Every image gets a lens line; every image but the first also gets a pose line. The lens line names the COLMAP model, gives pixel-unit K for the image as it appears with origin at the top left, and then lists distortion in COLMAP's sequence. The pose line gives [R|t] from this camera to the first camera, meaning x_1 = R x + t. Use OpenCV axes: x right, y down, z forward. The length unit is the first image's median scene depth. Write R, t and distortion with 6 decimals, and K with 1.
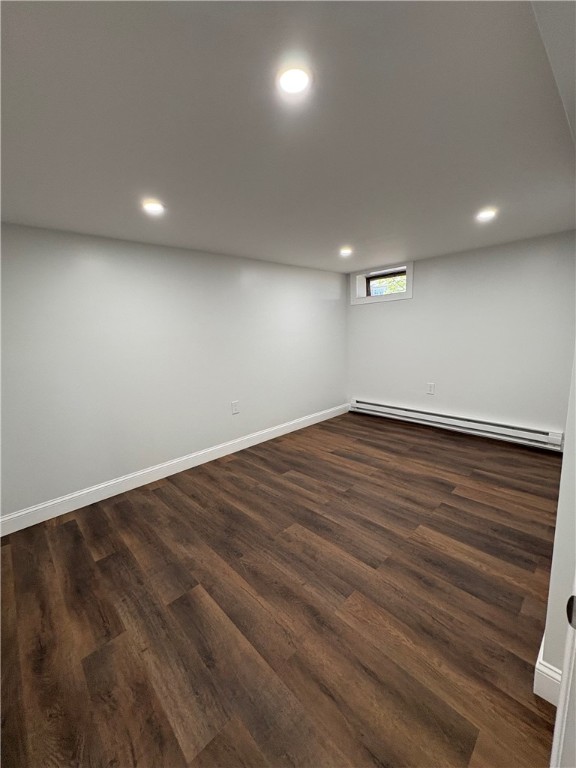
lens RADIAL K [[306.4, 0, 287.4], [0, 306.4, 383.6], [0, 0, 1]] dist [0.002023, -0.000813]
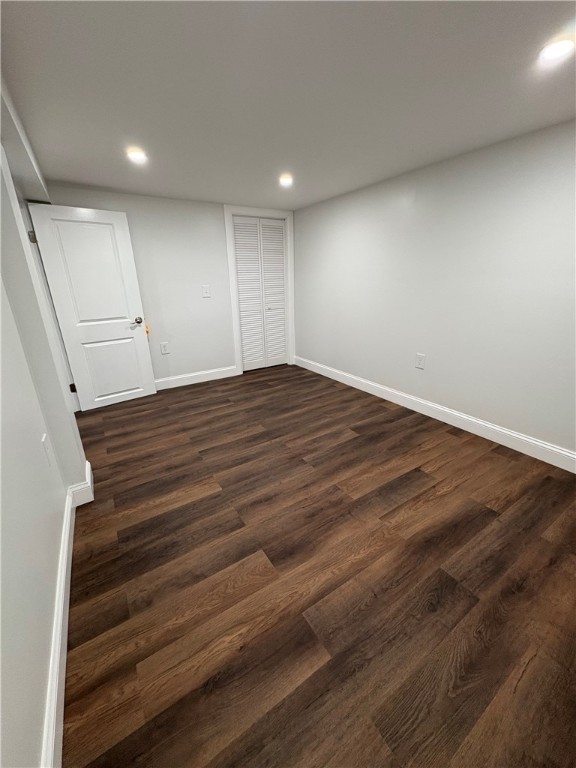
lens RADIAL K [[306.4, 0, 287.1], [0, 306.4, 383.2], [0, 0, 1]] dist [0.002023, -0.000813]
pose [[-0.187485, 0.367667, -0.910863, 0.978805], [-0.142700, 0.907273, 0.395590, -0.210404], [0.971847, 0.204148, -0.117634, 1.063030]]
